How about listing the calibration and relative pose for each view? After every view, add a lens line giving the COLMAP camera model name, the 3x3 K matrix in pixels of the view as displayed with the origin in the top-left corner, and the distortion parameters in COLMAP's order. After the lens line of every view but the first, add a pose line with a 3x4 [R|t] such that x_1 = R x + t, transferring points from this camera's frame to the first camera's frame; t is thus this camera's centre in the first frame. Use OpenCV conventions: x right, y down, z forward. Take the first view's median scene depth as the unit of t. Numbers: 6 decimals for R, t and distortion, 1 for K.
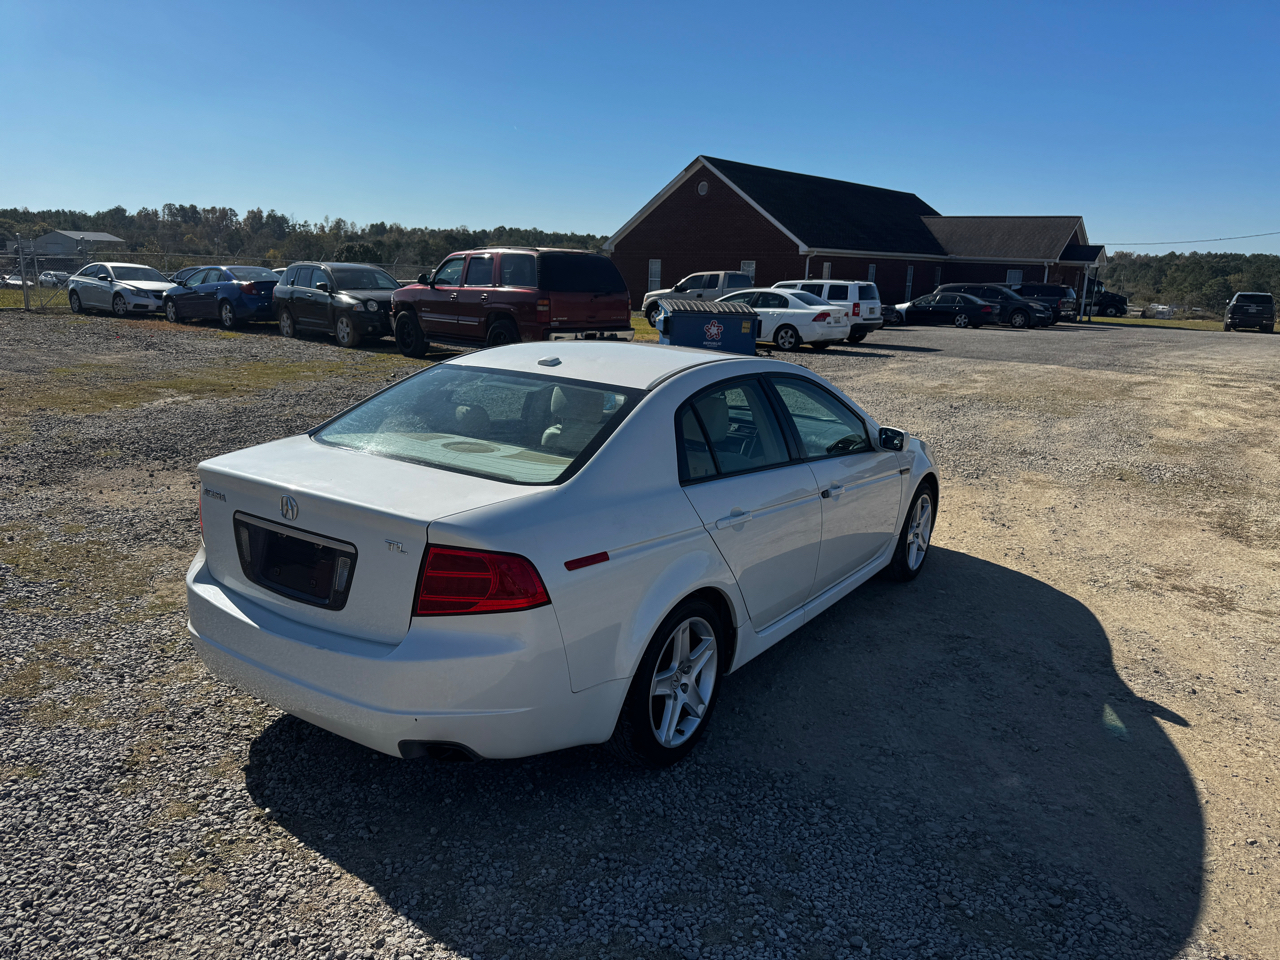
lens RADIAL K [[931.4, 0, 635.7], [0, 931.4, 509.5], [0, 0, 1]] dist [0.065433, -0.102710]
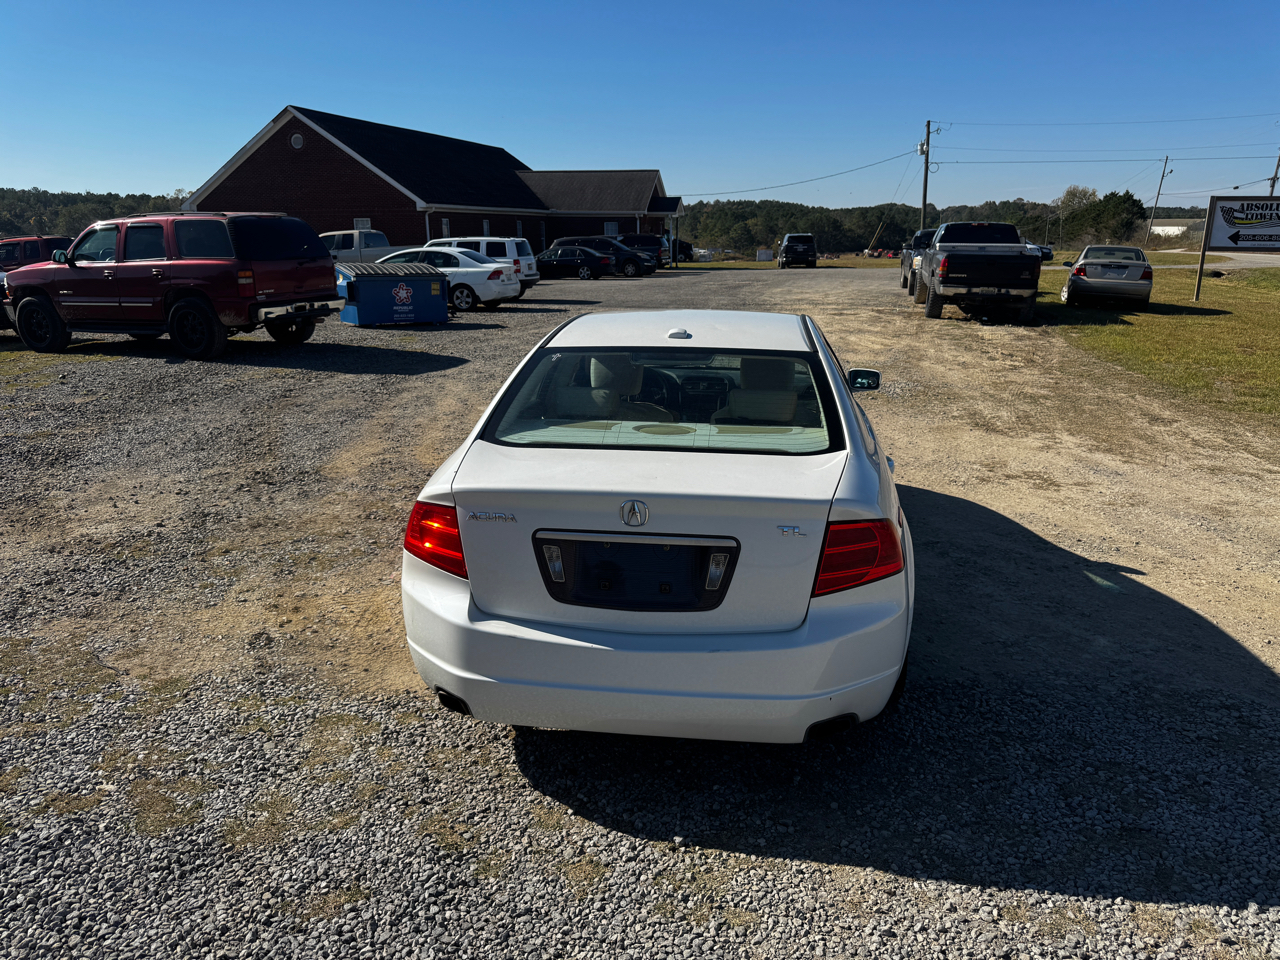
lens RADIAL K [[944.7, 0, 647.1], [0, 944.7, 487.4], [0, 0, 1]] dist [0.062252, -0.108058]
pose [[0.887112, -0.153003, 0.435457, -0.120102], [0.144379, 0.988099, 0.053051, -0.011749], [-0.438391, 0.015808, 0.898645, 0.026029]]
